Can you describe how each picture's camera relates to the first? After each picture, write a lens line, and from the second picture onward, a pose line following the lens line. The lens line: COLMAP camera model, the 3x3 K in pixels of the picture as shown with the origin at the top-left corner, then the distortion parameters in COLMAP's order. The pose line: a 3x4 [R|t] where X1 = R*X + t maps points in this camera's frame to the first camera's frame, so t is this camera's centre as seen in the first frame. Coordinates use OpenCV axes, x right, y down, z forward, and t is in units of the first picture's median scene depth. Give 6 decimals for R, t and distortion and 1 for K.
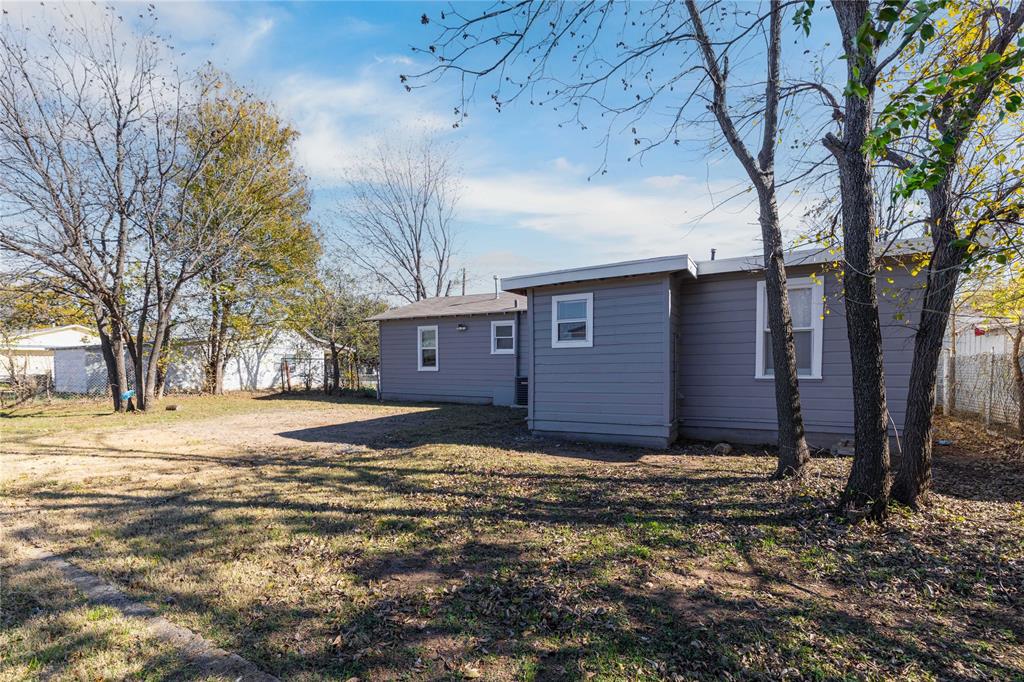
lens RADIAL K [[462.7, 0, 516.6], [0, 462.7, 380.7], [0, 0, 1]] dist [0.000972, -0.000006]
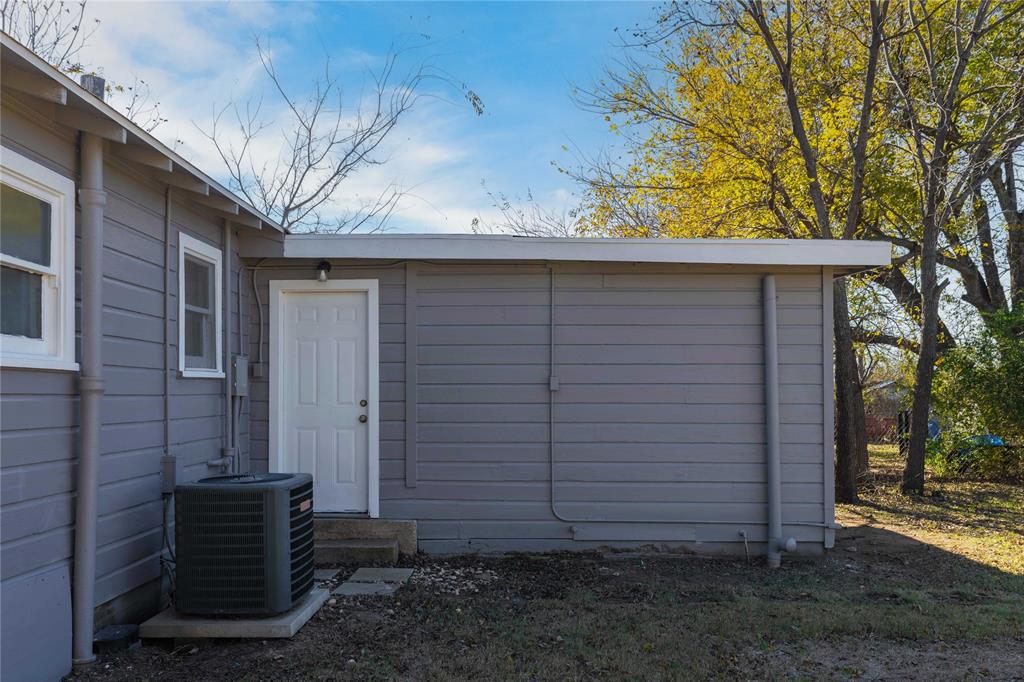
lens RADIAL K [[870.2, 0, 495.1], [0, 870.2, 373.2], [0, 0, 1]] dist [-0.000702, -0.001027]
pose [[-0.453792, 0.024748, 0.890764, -0.661399], [0.036970, 0.999276, -0.008928, -0.085527], [-0.890340, 0.028880, -0.454379, 1.803138]]
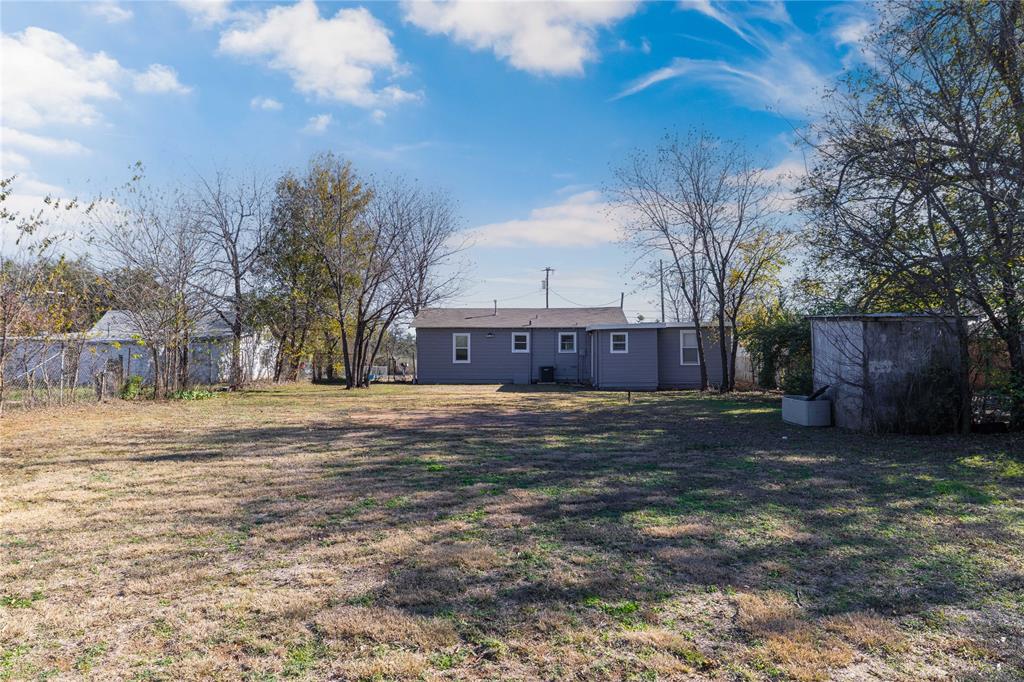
lens RADIAL K [[645.3, 0, 512.0], [0, 645.3, 341.0], [0, 0, 1]] dist [0.000238, 0.000707]
pose [[0.894191, 0.012233, 0.447519, -1.950034], [0.013439, 0.998443, -0.054144, 0.043572], [-0.447485, 0.054429, 0.892634, -1.850421]]
